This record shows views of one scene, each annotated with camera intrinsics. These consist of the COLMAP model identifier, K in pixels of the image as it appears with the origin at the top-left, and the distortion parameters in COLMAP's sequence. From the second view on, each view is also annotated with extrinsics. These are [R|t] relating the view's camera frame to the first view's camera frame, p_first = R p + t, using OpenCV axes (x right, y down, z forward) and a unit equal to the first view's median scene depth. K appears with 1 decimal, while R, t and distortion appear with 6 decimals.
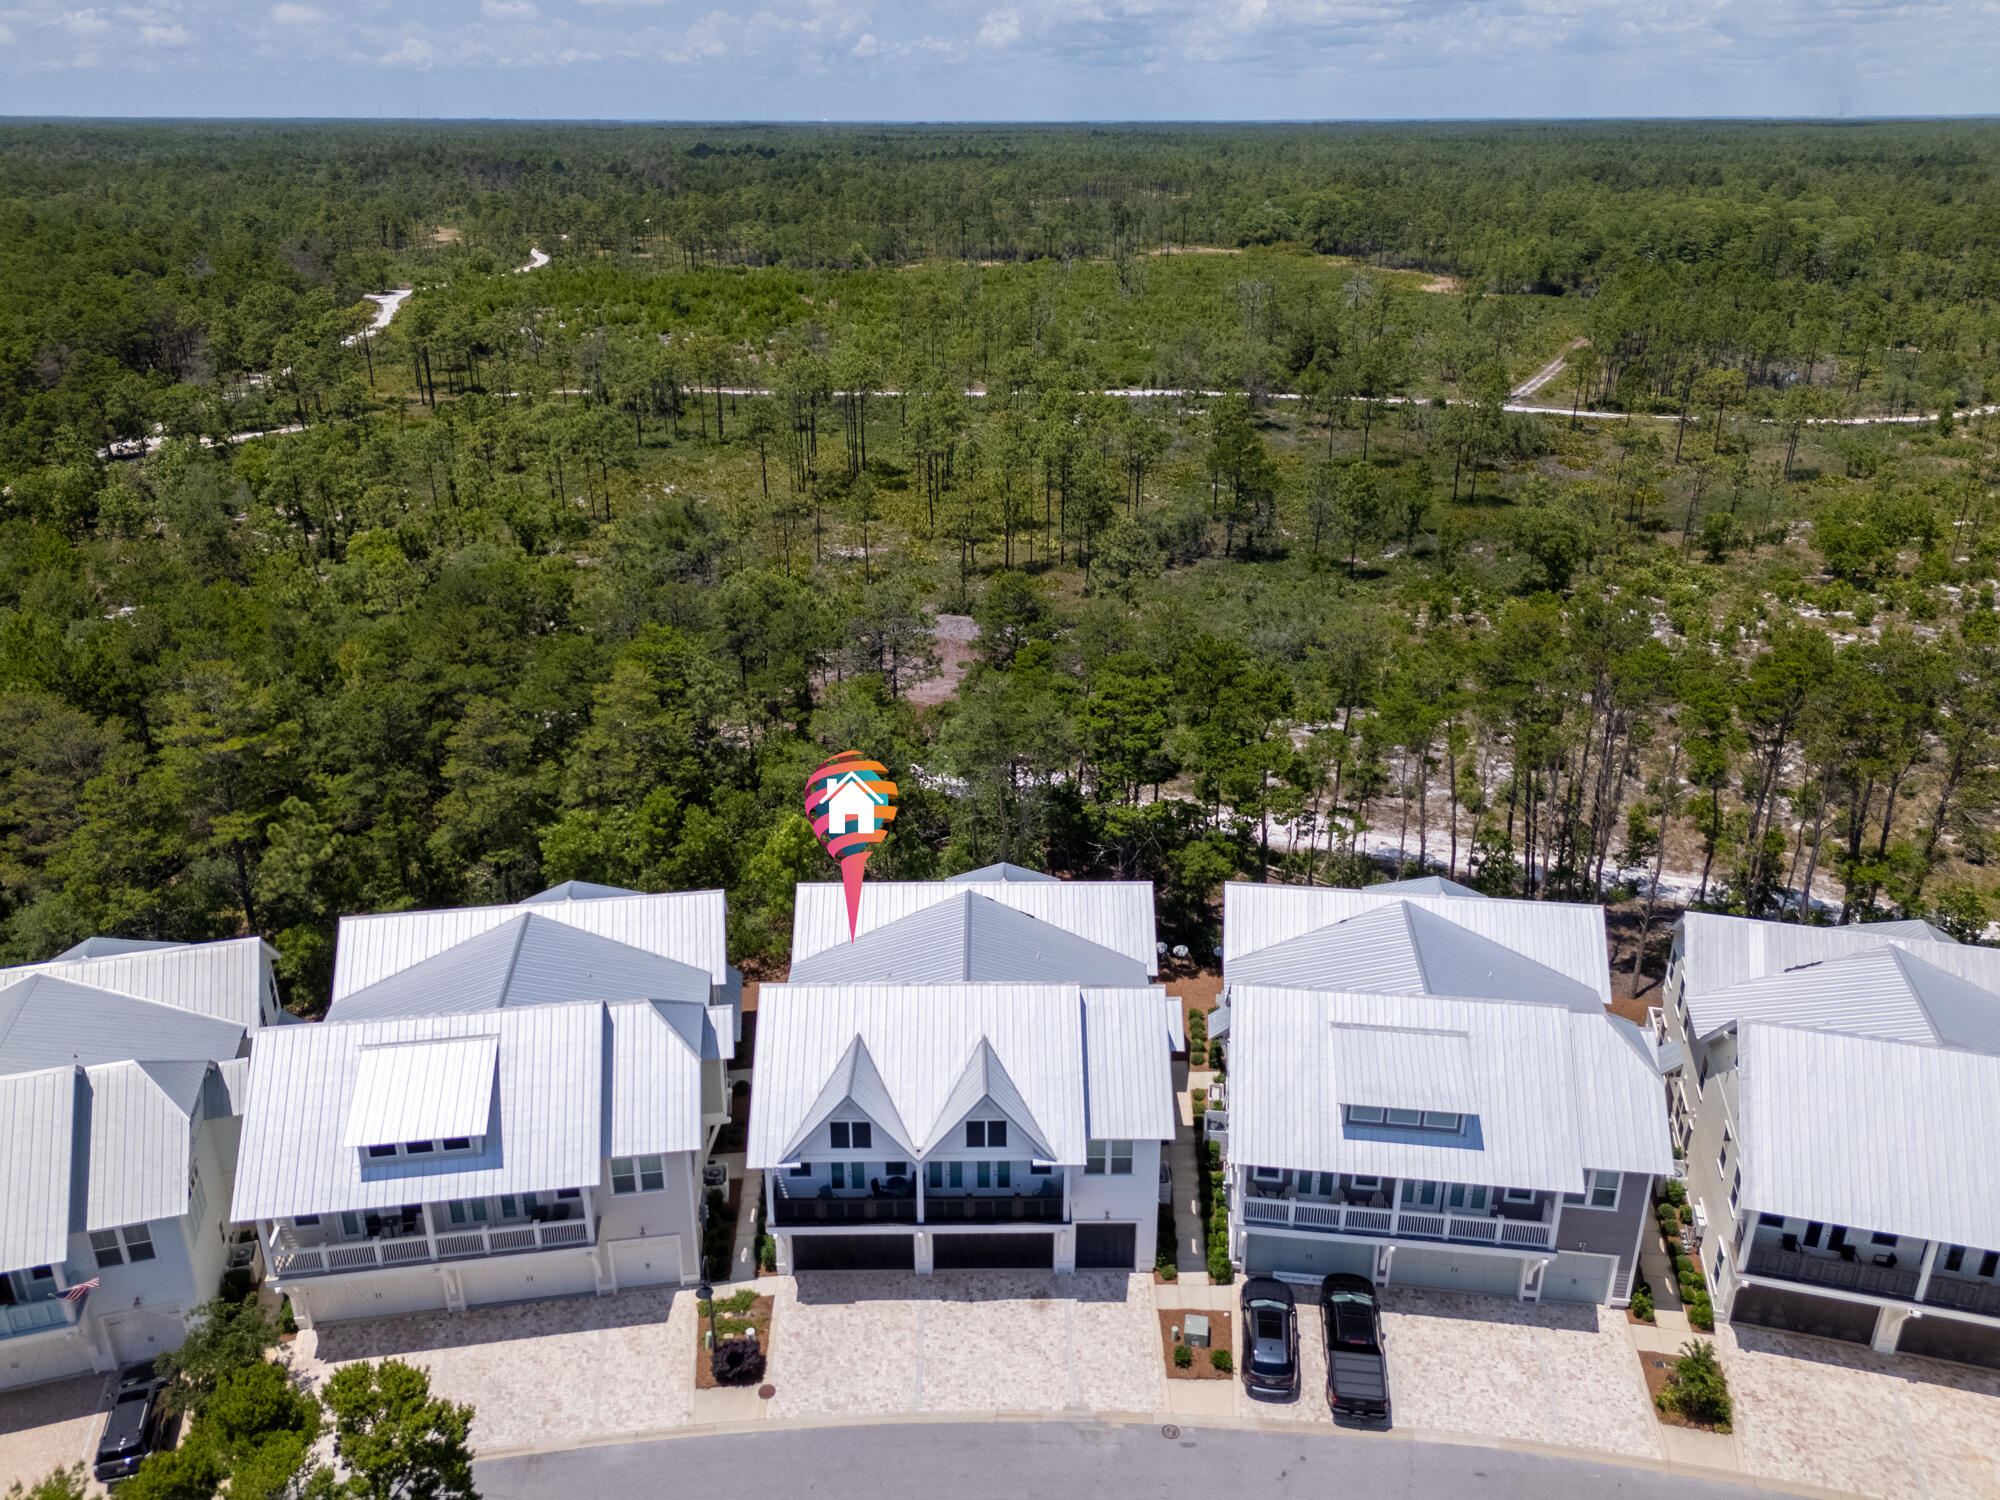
lens RADIAL K [[1473.4, 0, 1000.0], [0, 1473.4, 750.0], [0, 0, 1]] dist [0.141574, -0.263618]
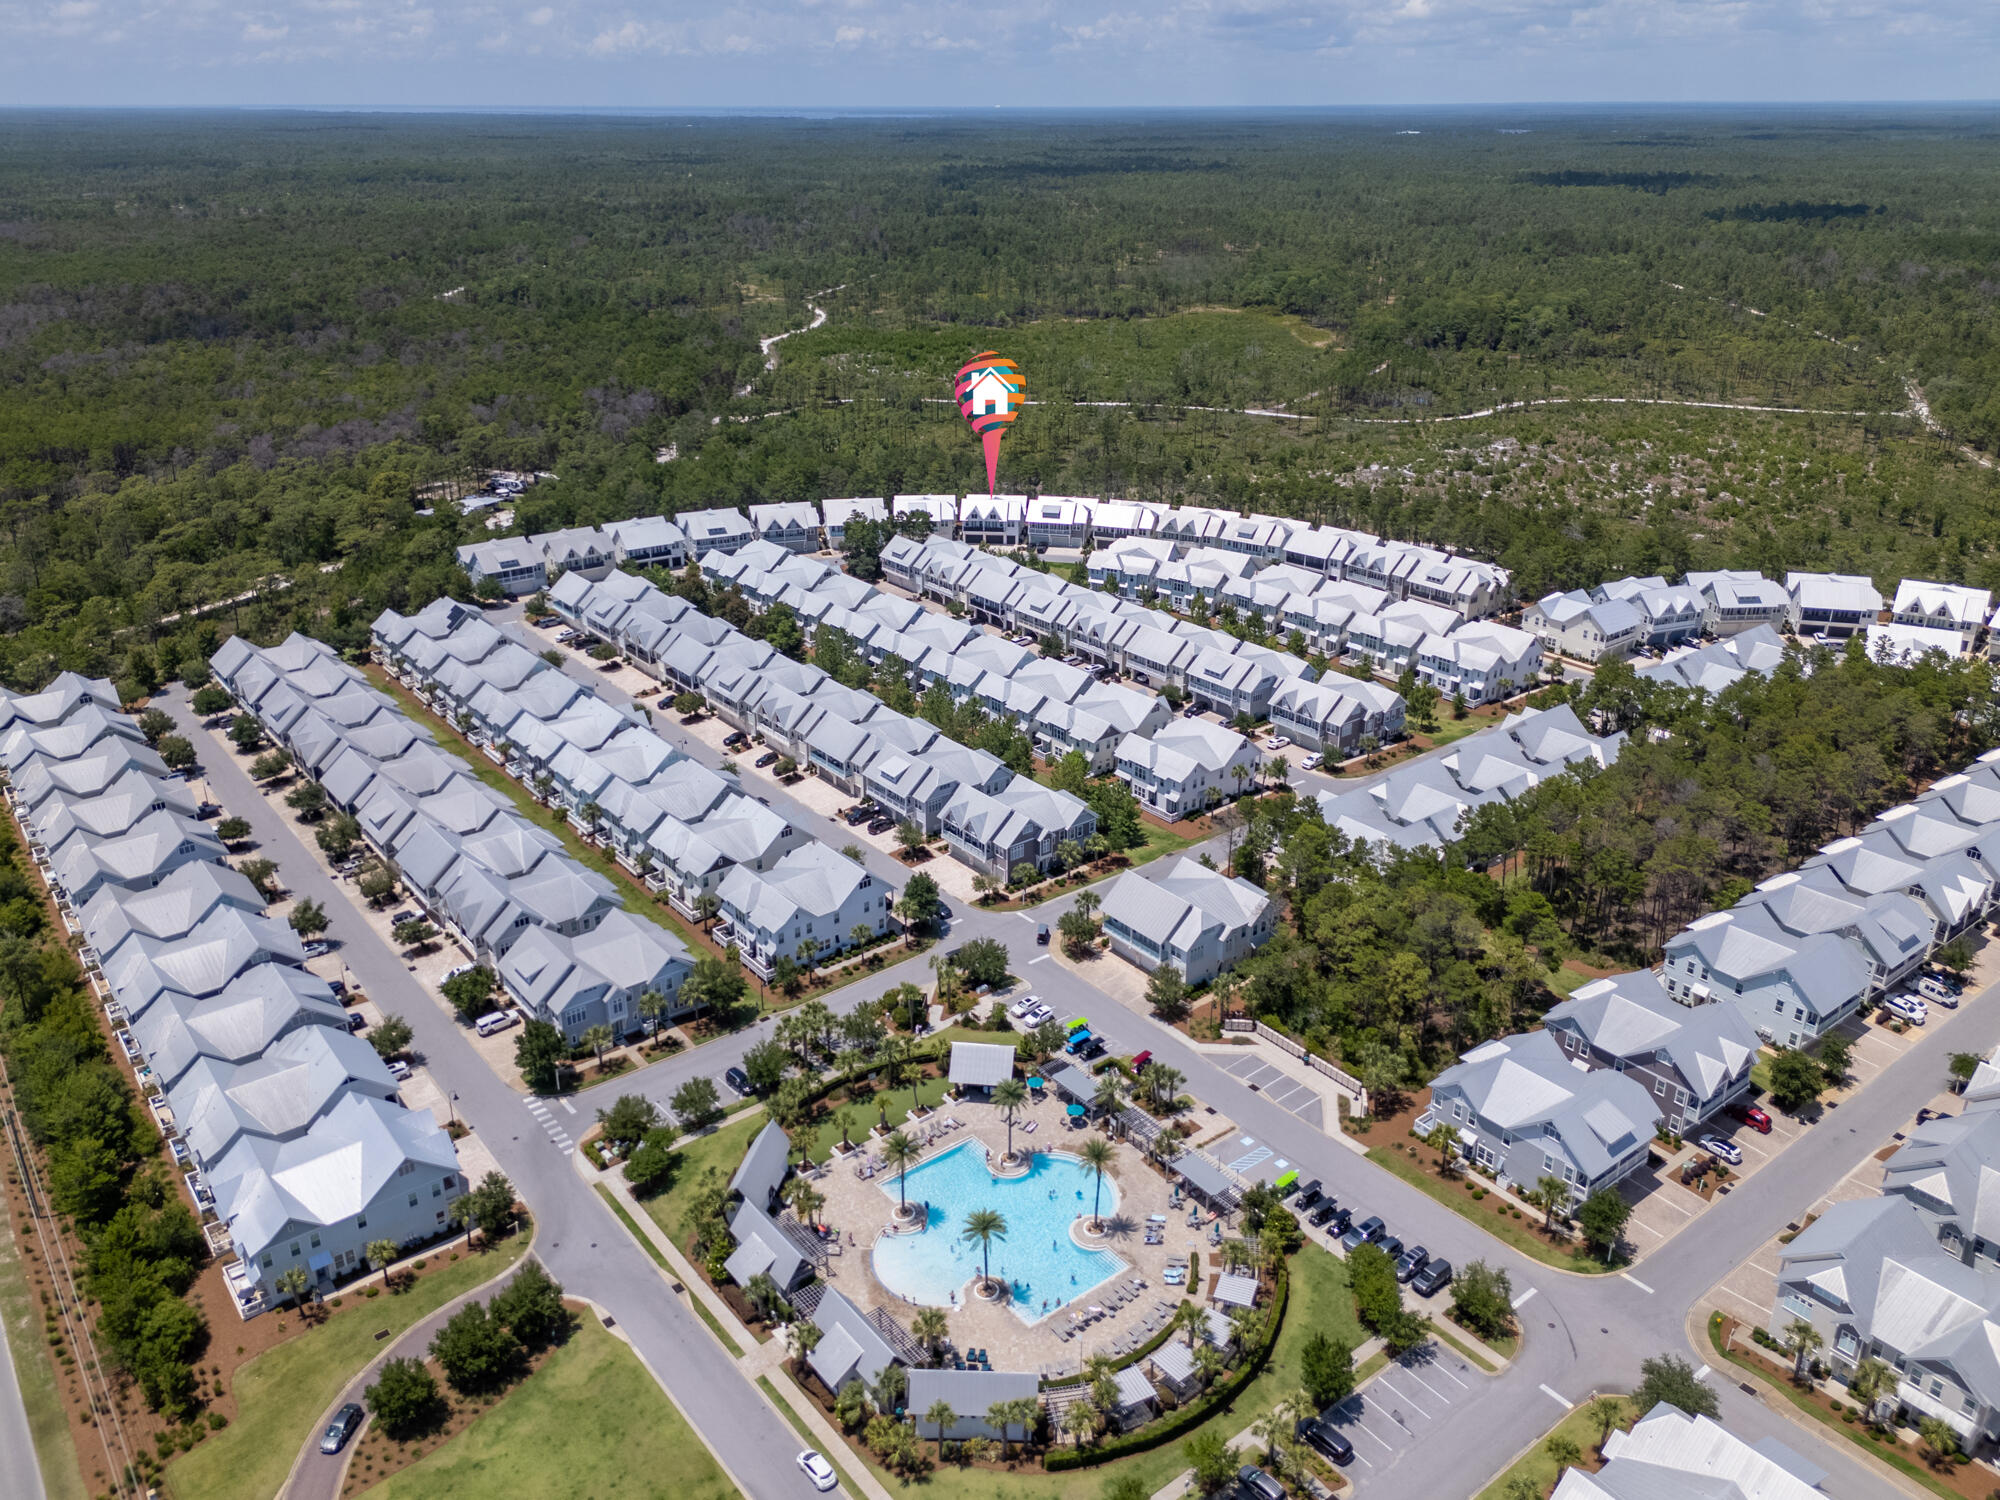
lens RADIAL K [[1473.4, 0, 1000.0], [0, 1473.4, 750.0], [0, 0, 1]] dist [0.141574, -0.263618]
pose [[0.994378, 0.038768, -0.098533, 0.088156], [-0.038108, 0.999237, 0.008571, 0.151091], [0.098790, -0.004768, 0.995097, -0.698247]]
